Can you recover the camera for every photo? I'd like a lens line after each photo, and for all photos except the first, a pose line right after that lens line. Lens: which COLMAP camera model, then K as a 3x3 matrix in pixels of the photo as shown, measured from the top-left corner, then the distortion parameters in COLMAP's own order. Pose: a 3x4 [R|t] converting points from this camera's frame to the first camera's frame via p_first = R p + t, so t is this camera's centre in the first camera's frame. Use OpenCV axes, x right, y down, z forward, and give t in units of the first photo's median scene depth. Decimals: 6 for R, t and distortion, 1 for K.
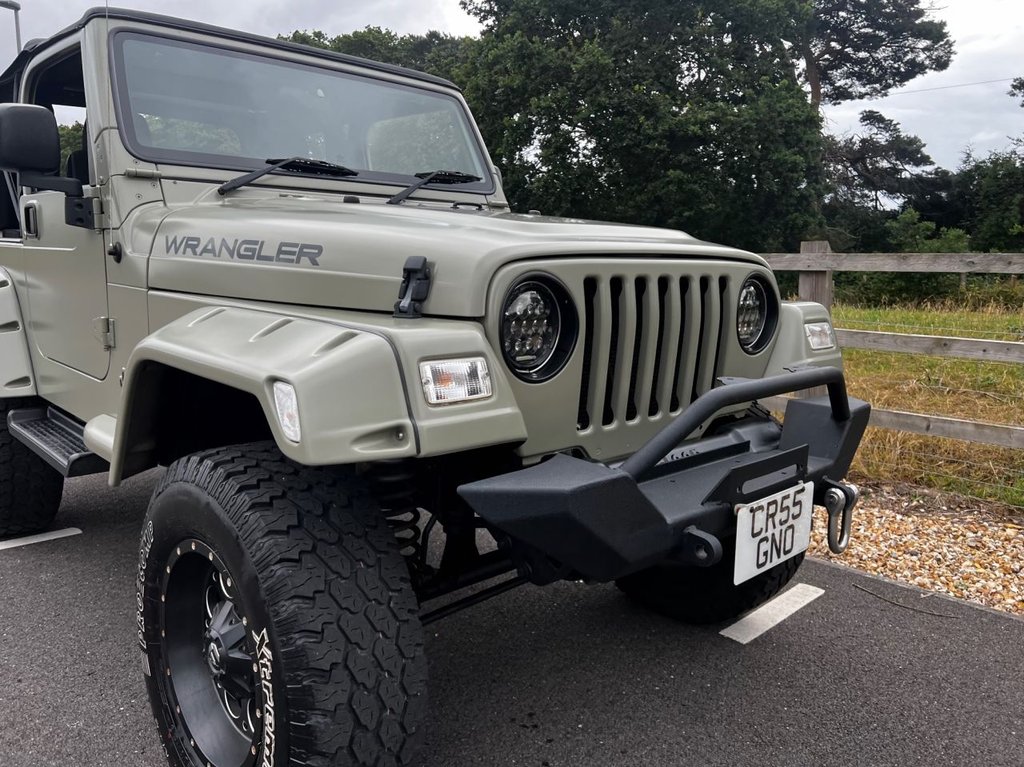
lens RADIAL K [[802.4, 0, 522.9], [0, 802.4, 379.1], [0, 0, 1]] dist [0.053550, -0.069551]
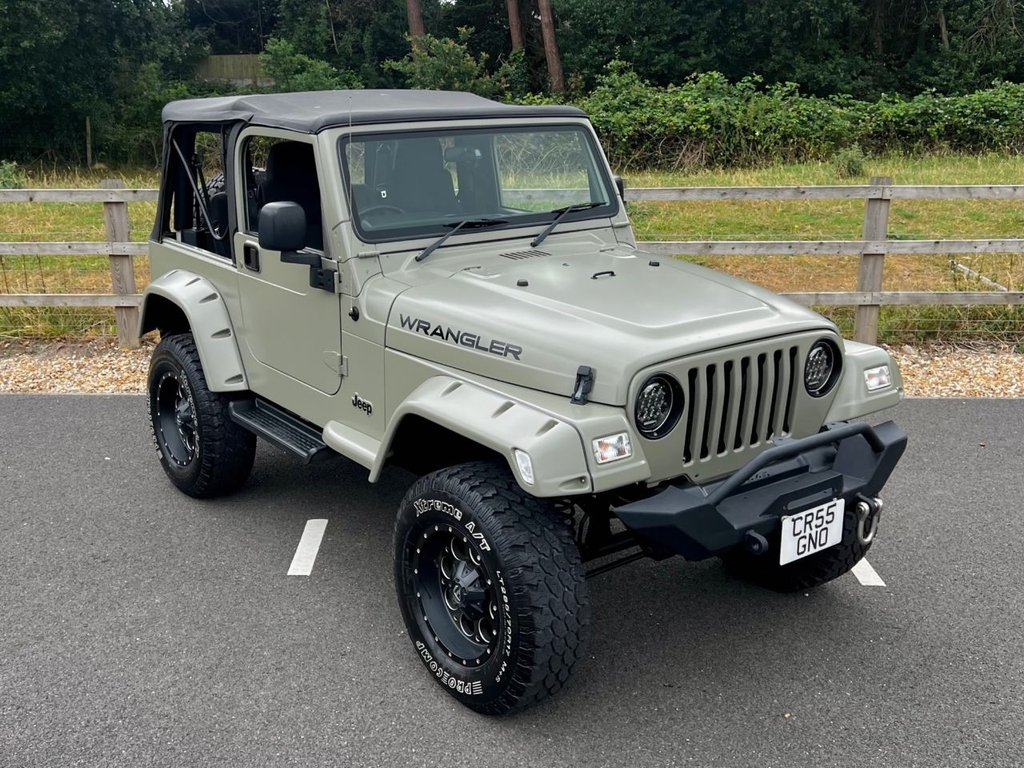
lens RADIAL K [[1155.3, 0, 454.6], [0, 1155.3, 366.4], [0, 0, 1]] dist [0.123703, -0.241329]
pose [[0.989880, 0.014394, -0.141176, -0.051886], [0.001103, 0.994032, 0.109080, -0.353492], [0.141904, -0.108132, 0.983957, -1.203781]]
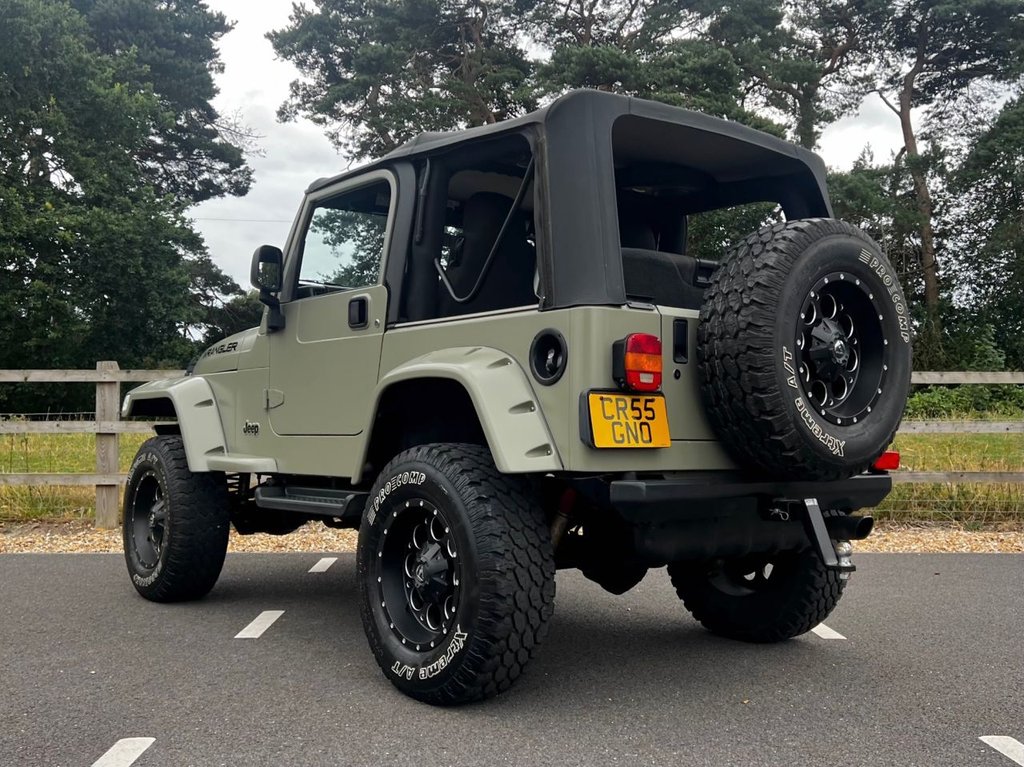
lens RADIAL K [[1092.6, 0, 533.8], [0, 1092.6, 338.6], [0, 0, 1]] dist [0.076582, -0.126578]
pose [[0.997126, -0.021645, -0.072607, 0.044138], [0.005057, 0.975200, -0.221270, 0.342013], [0.075595, 0.220266, 0.972506, -1.116372]]
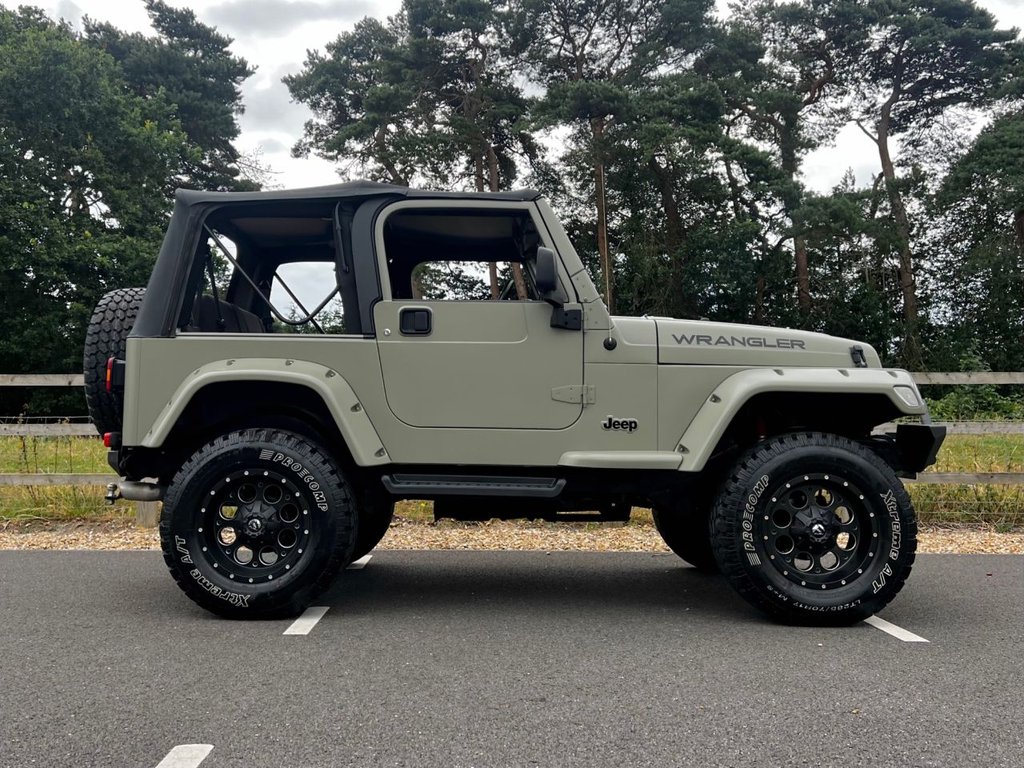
lens RADIAL K [[1000.0, 0, 471.7], [0, 1000.0, 349.6], [0, 0, 1]] dist [0.064418, -0.080841]
pose [[0.992117, -0.029025, -0.121905, -0.133716], [-0.000193, 0.972451, -0.233107, 0.354878], [0.125313, 0.231293, 0.964780, -0.805555]]
